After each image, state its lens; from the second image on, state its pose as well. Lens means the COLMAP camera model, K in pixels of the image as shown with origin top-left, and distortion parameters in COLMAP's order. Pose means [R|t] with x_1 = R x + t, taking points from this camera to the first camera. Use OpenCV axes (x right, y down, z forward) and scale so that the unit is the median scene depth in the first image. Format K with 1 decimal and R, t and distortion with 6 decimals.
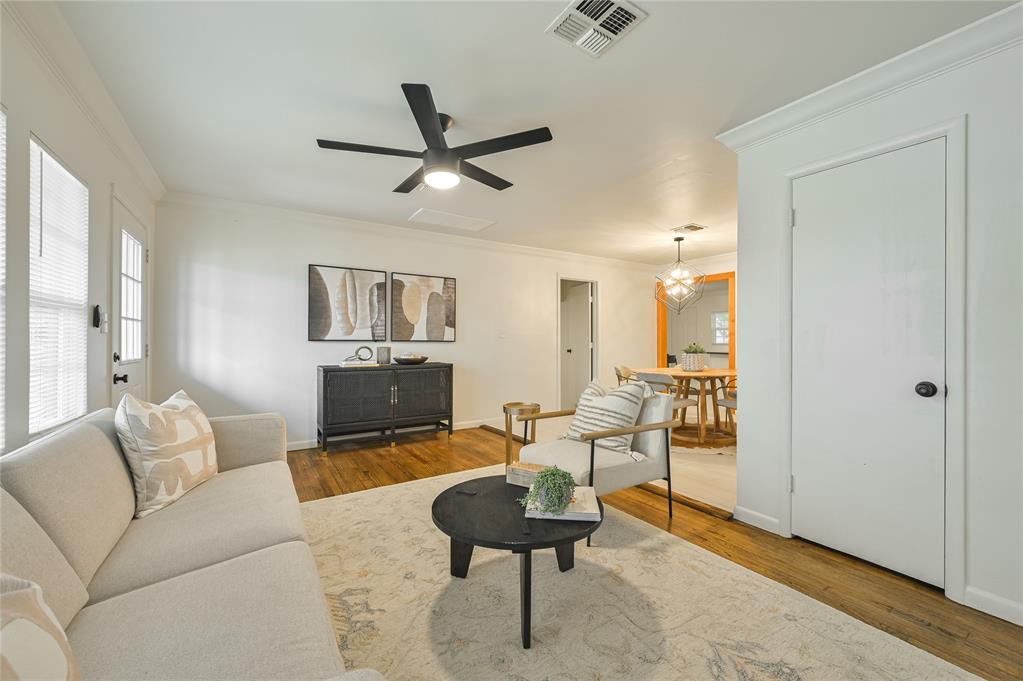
lens RADIAL K [[405.9, 0, 520.4], [0, 405.9, 339.1], [0, 0, 1]] dist [0.001994, 0.000042]
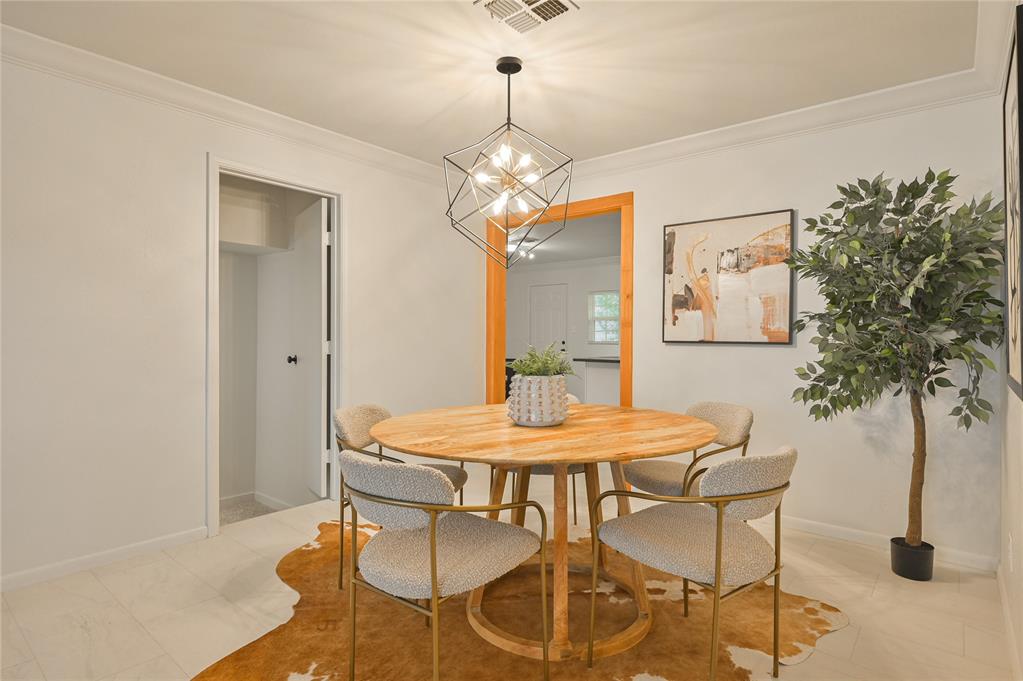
lens RADIAL K [[538.9, 0, 508.0], [0, 538.9, 337.8], [0, 0, 1]] dist [-0.032094, -0.000201]
pose [[0.957956, 0.003783, 0.286889, 0.203628], [-0.005791, 0.999964, 0.006150, 0.000547], [-0.286856, -0.007552, 0.957944, 0.430367]]
